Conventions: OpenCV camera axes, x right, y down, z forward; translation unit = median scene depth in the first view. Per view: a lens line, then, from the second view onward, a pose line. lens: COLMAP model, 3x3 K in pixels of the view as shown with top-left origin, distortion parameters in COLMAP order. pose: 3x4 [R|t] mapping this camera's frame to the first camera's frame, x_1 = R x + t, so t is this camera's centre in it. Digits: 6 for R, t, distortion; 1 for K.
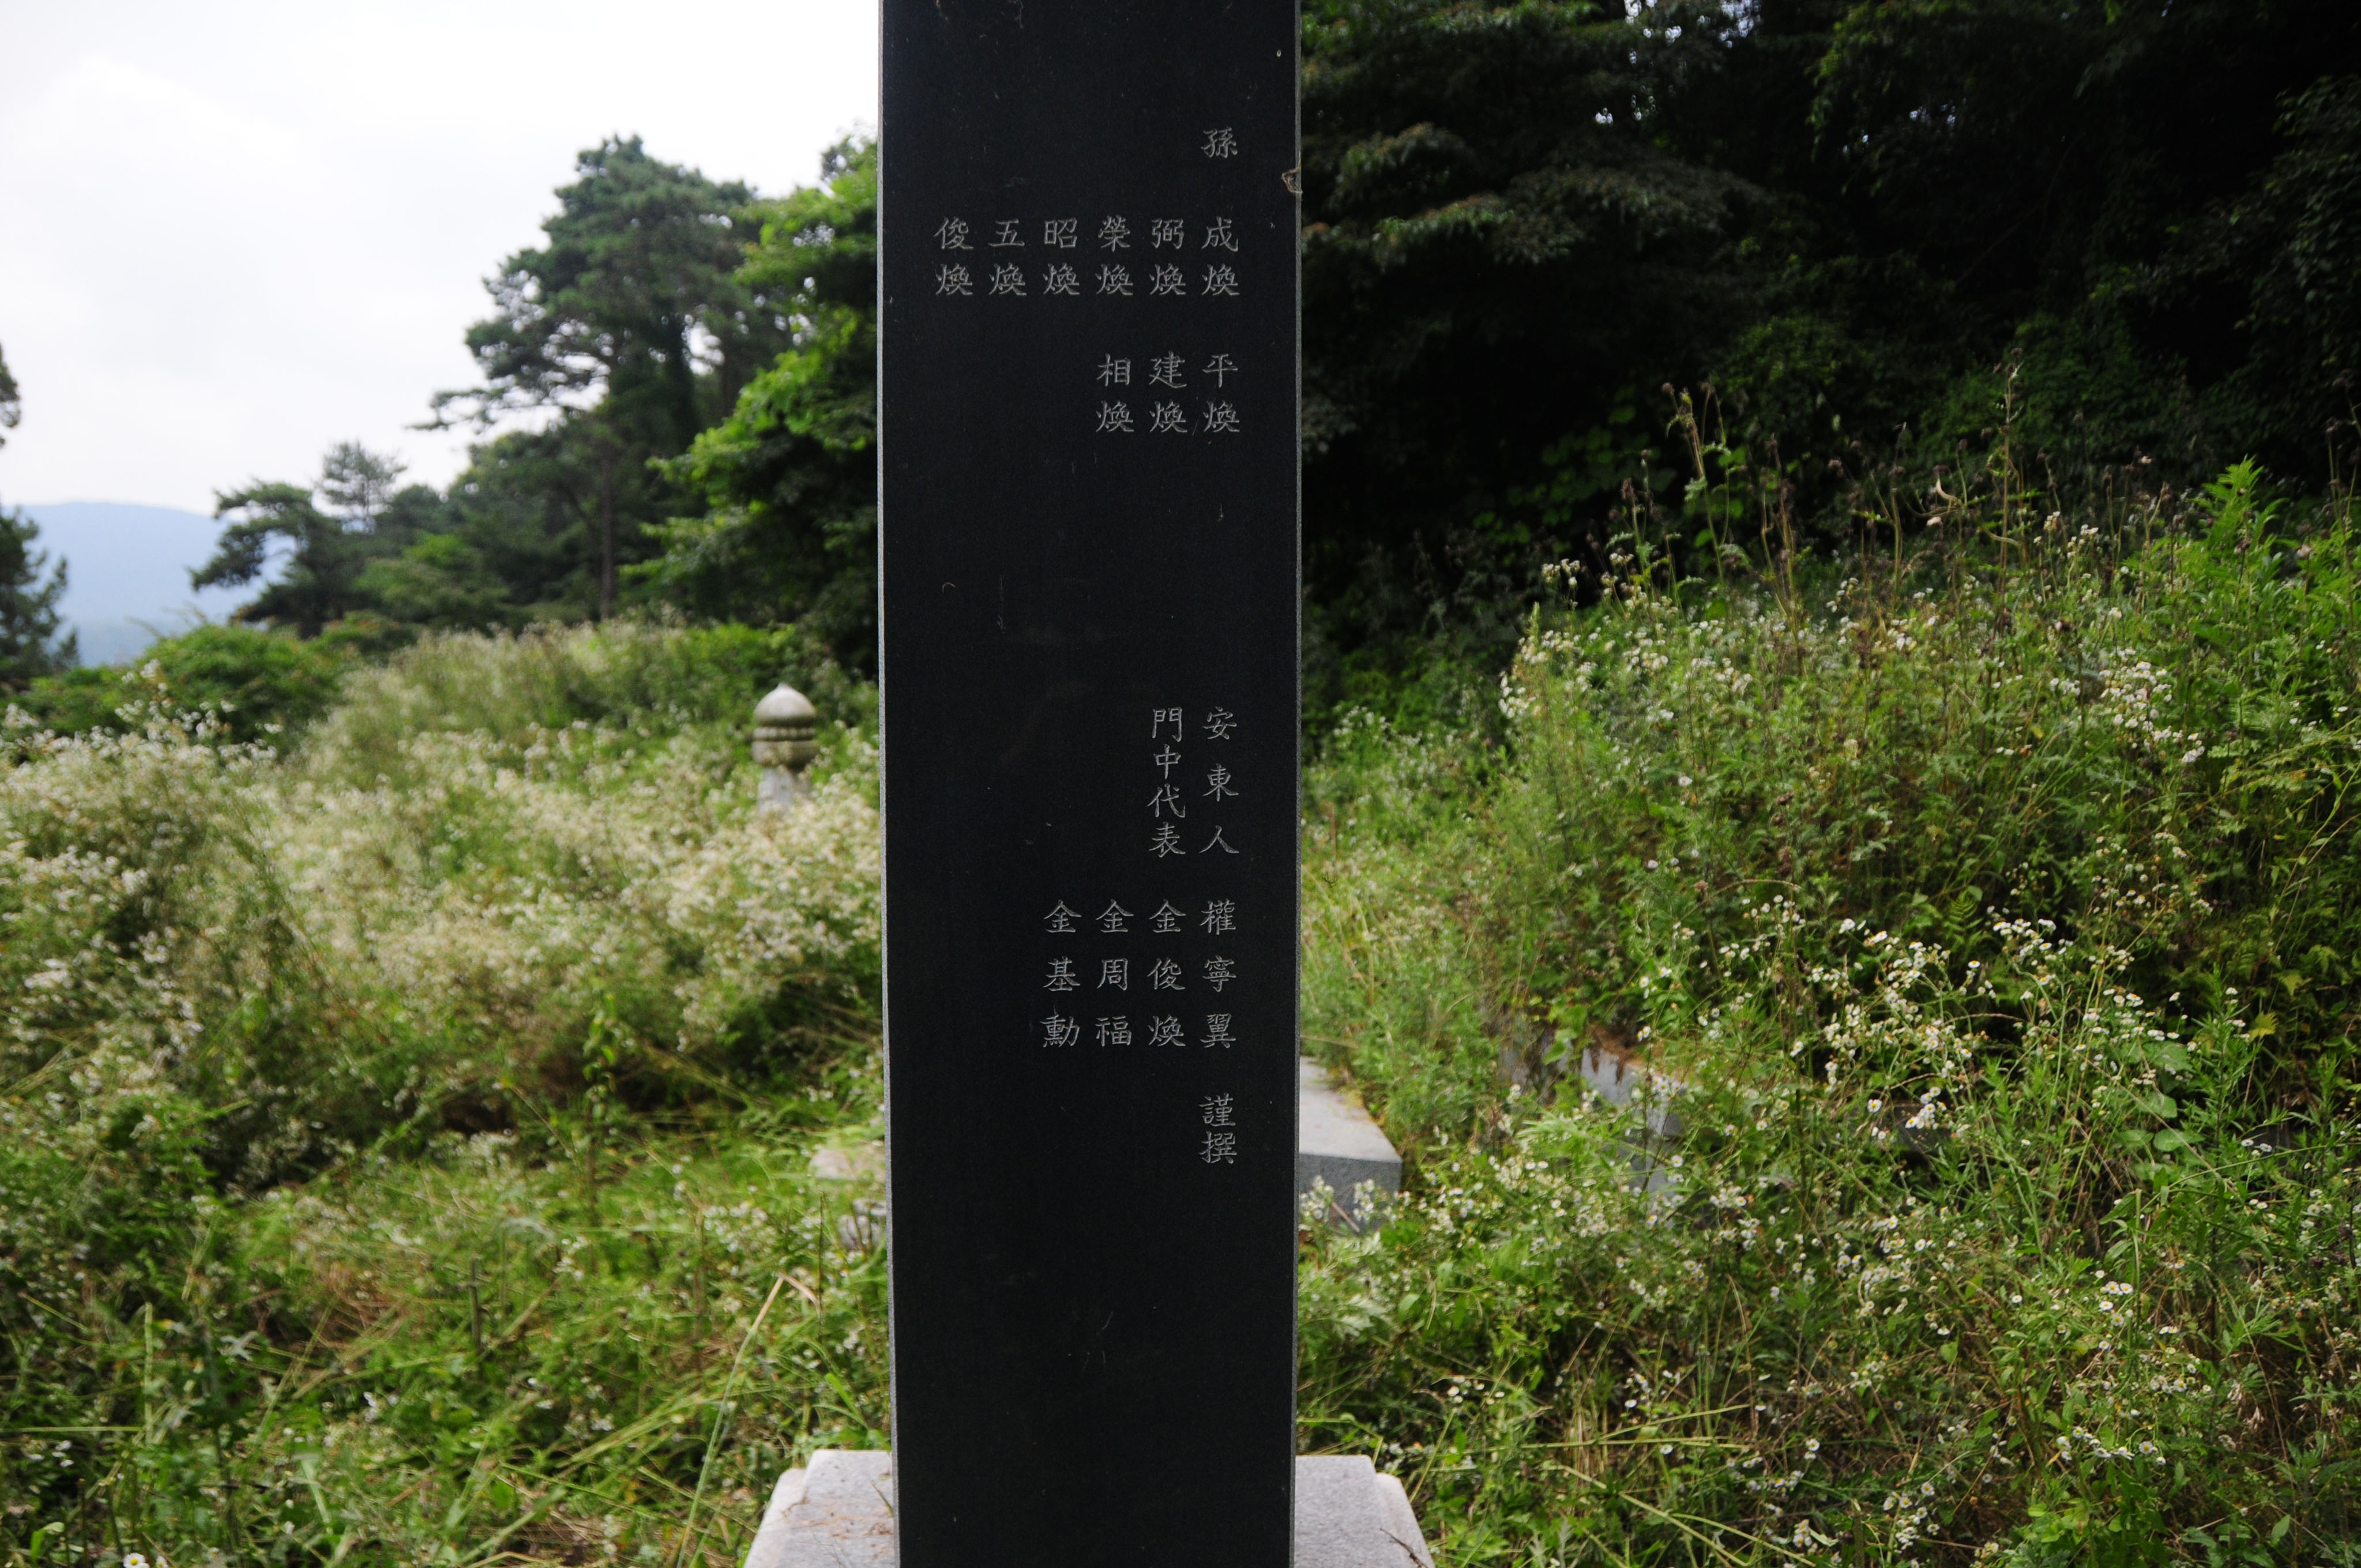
lens RADIAL K [[1865.1, 0, 1179.8], [0, 1865.1, 837.0], [0, 0, 1]] dist [-0.171795, 0.137957]
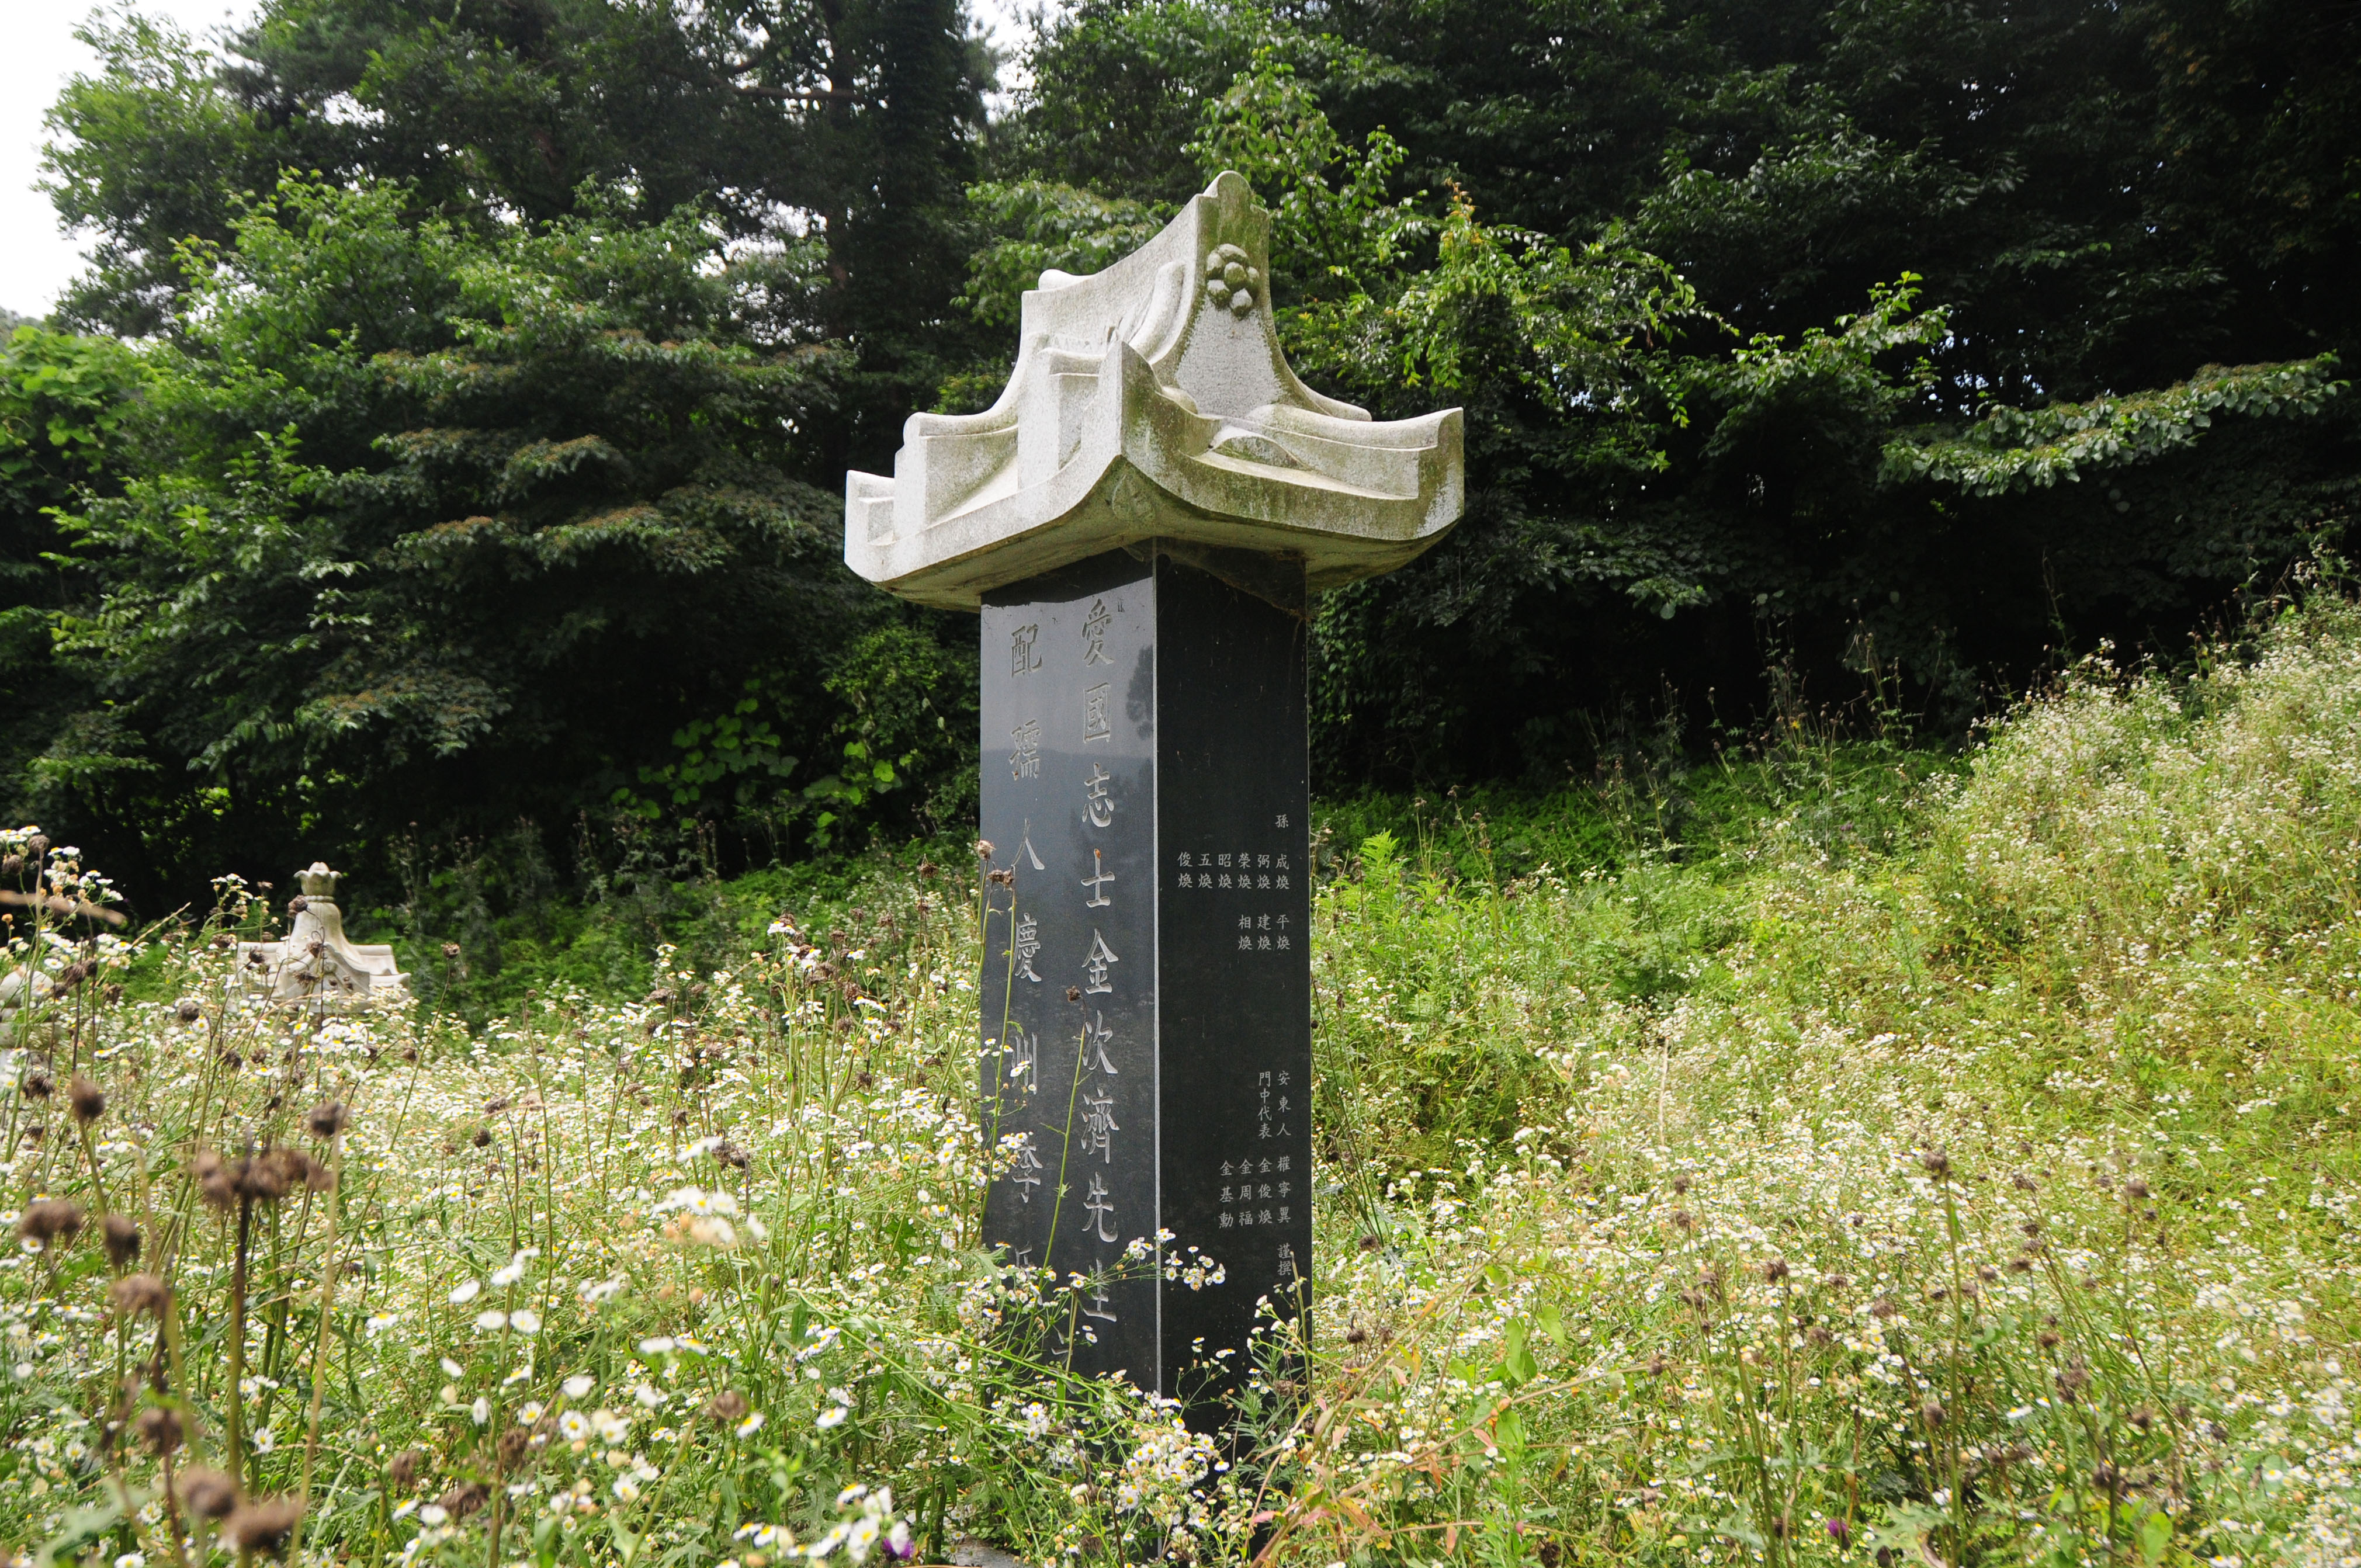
lens RADIAL K [[1865.0, 0, 1179.8], [0, 1865.0, 837.0], [0, 0, 1]] dist [-0.171795, 0.137957]
pose [[0.859225, 0.029447, 0.510749, -0.177418], [0.037970, 0.991918, -0.121065, -0.011714], [-0.510186, 0.123416, 0.851163, -0.126892]]
